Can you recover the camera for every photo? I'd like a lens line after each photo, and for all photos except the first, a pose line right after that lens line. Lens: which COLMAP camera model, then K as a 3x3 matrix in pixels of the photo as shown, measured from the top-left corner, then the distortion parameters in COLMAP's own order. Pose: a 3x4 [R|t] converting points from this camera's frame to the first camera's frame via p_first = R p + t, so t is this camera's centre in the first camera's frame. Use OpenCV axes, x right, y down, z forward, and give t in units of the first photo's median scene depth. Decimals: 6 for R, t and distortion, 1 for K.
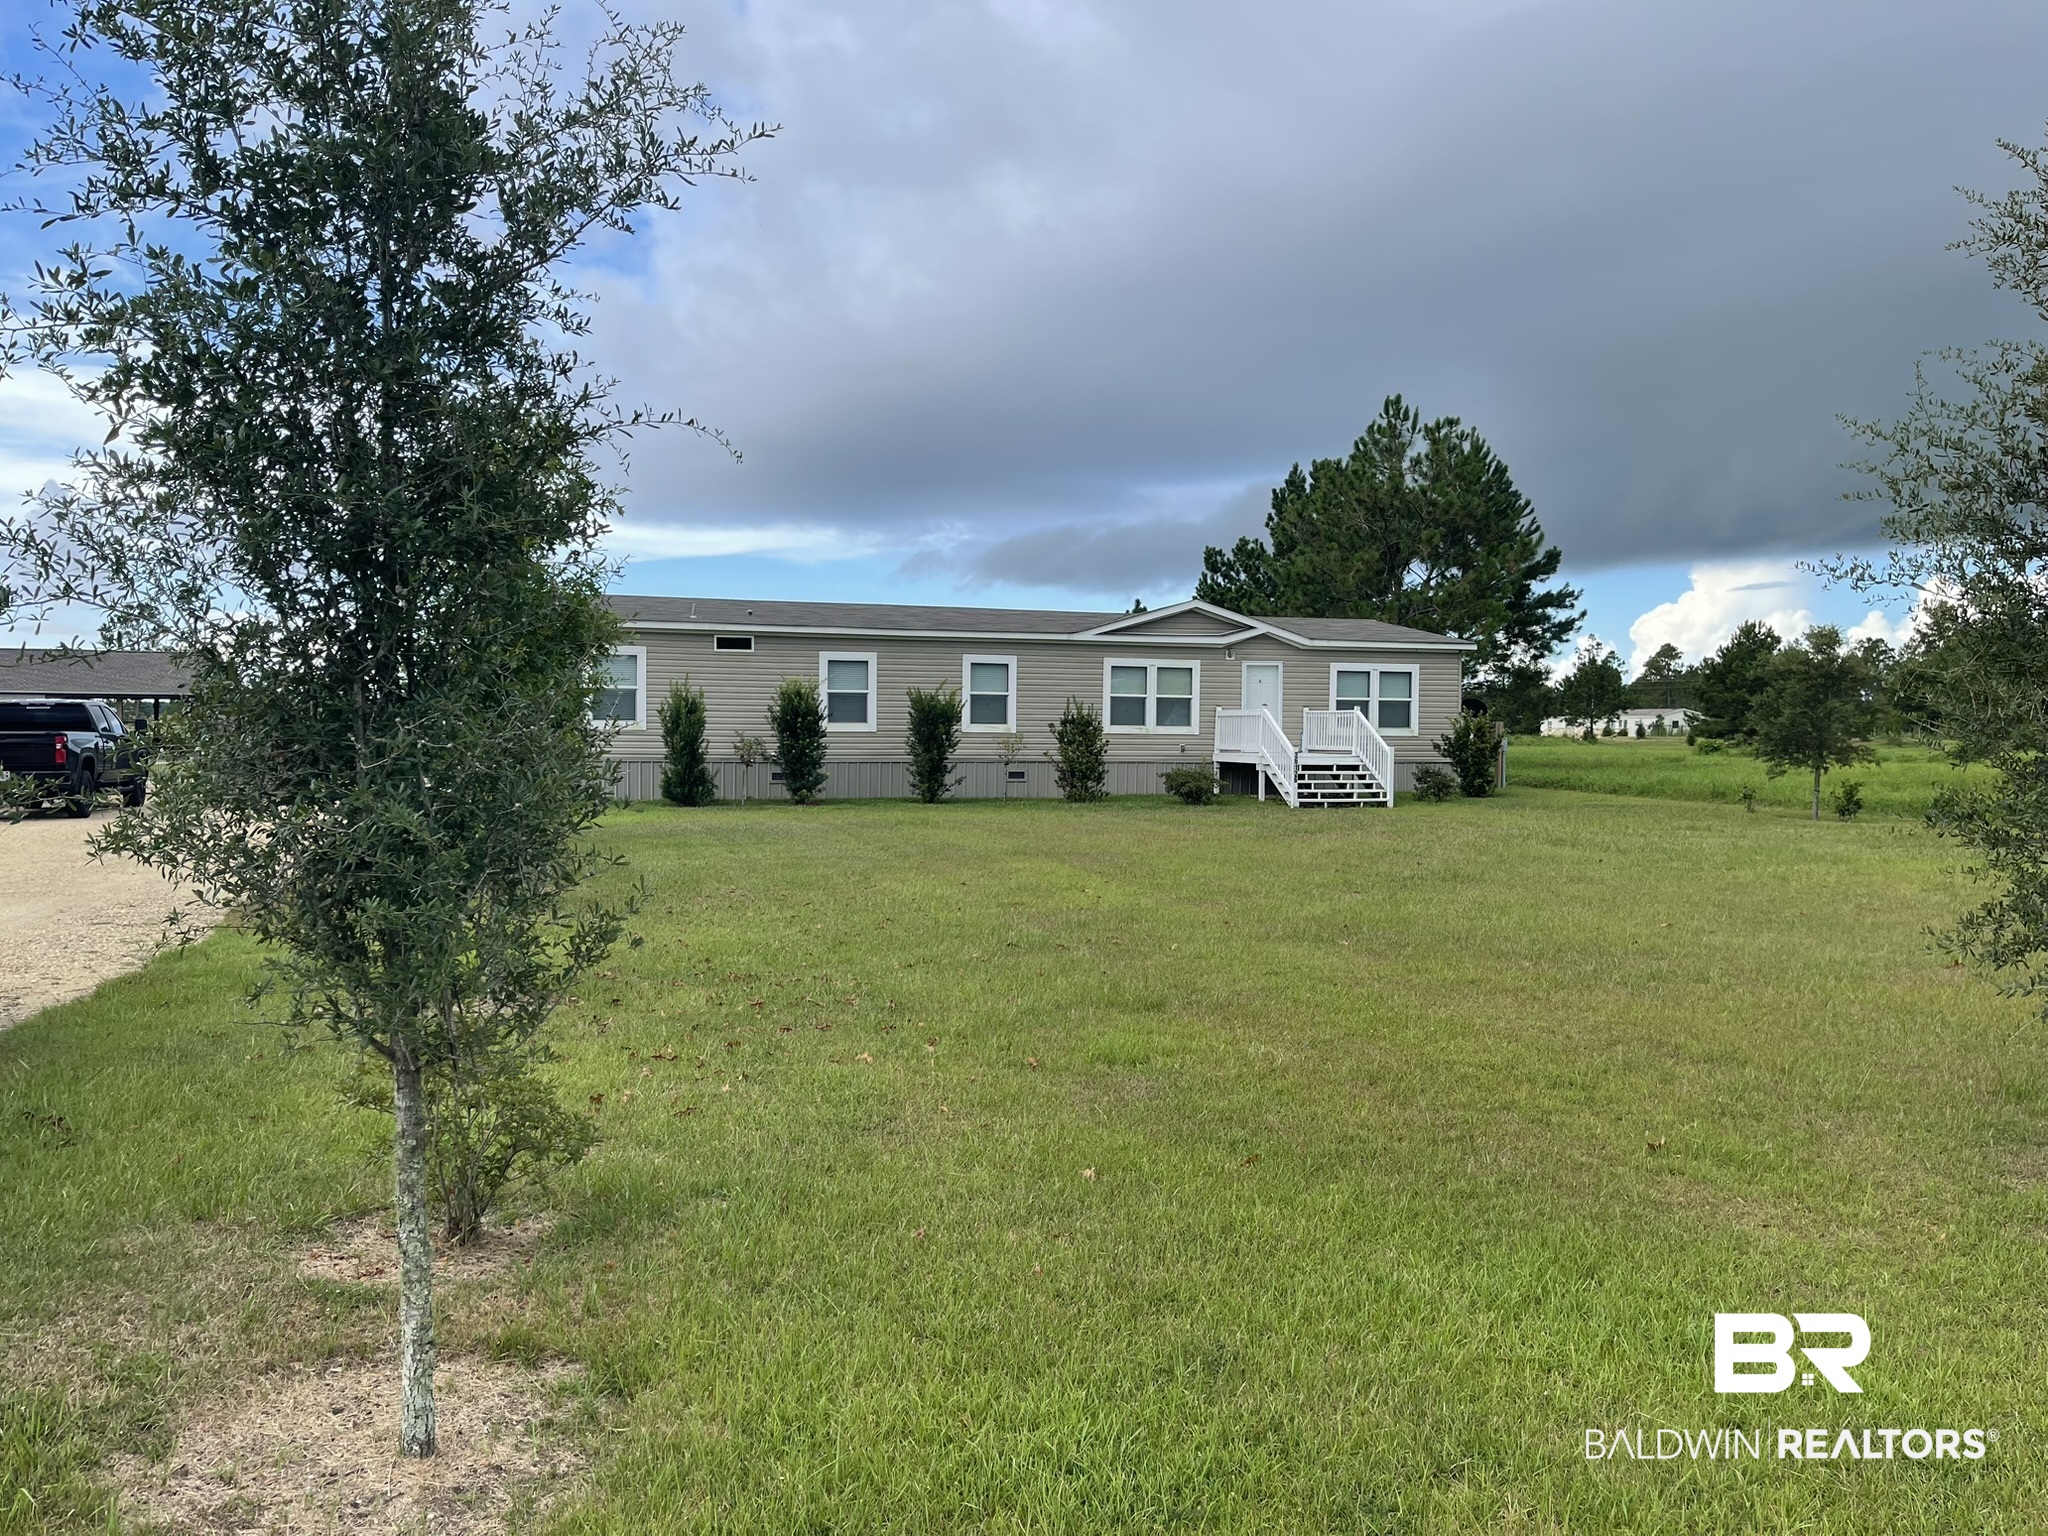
lens RADIAL K [[1533.2, 0, 1005.1], [0, 1533.2, 766.9], [0, 0, 1]] dist [0.046859, -0.080983]
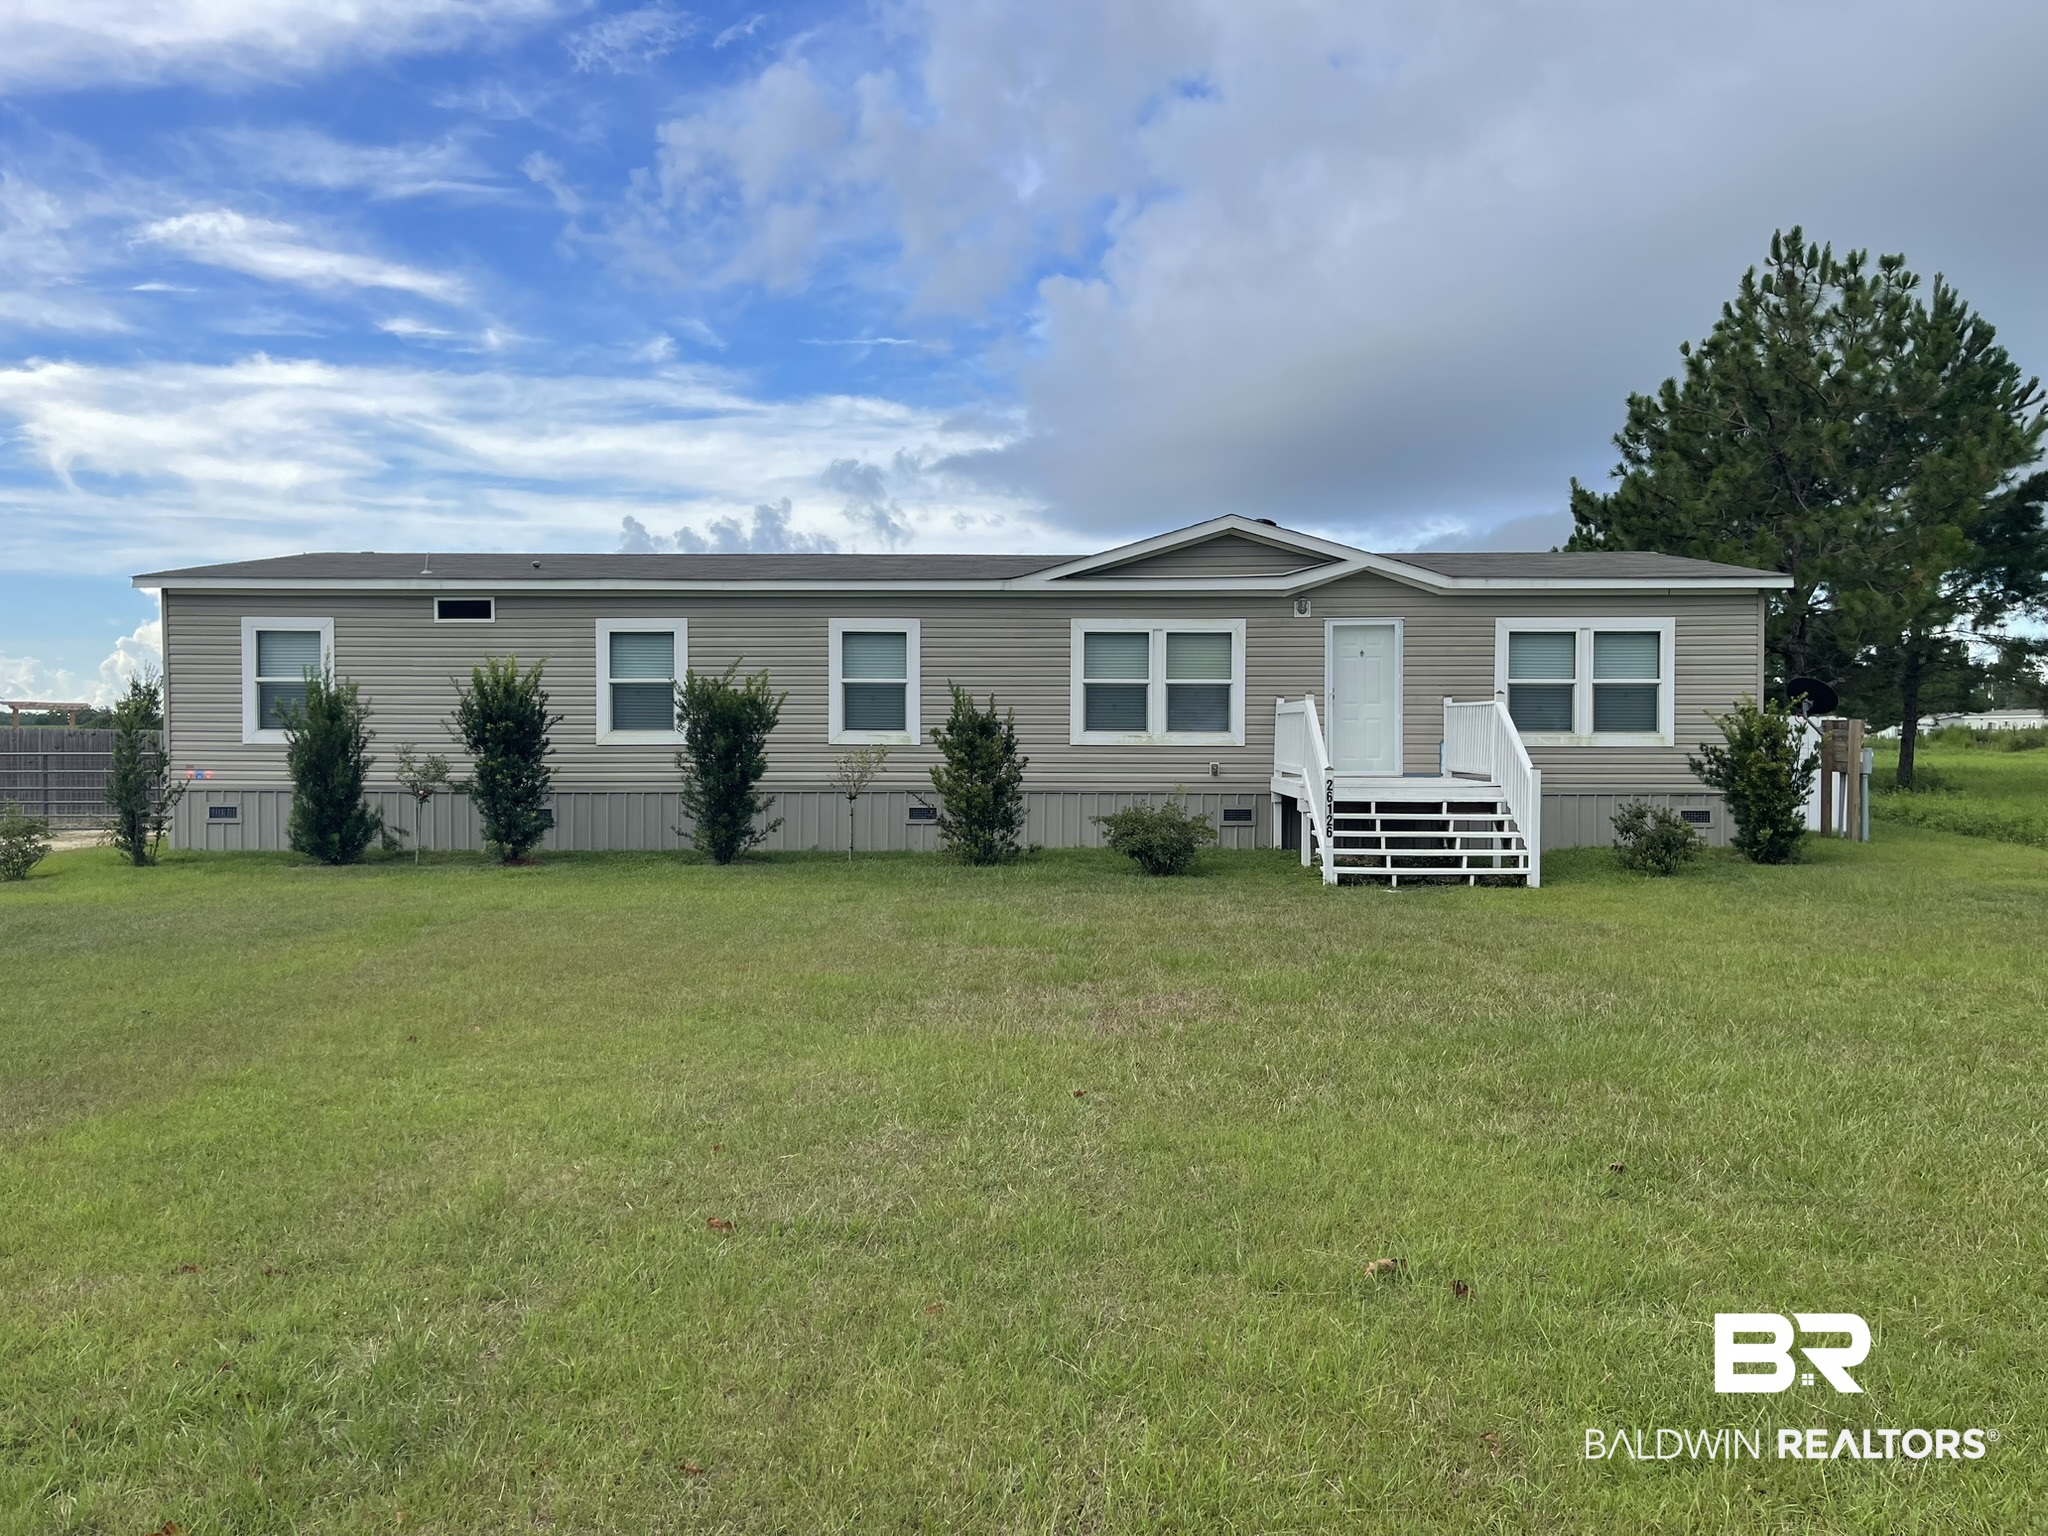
lens RADIAL K [[1533.2, 0, 1025.1], [0, 1533.2, 752.2], [0, 0, 1]] dist [0.046859, -0.080983]
pose [[0.948804, -0.002681, -0.315853, 1.531826], [-0.001605, 0.999910, -0.013308, -0.071734], [0.315861, 0.013134, 0.948715, 2.755441]]
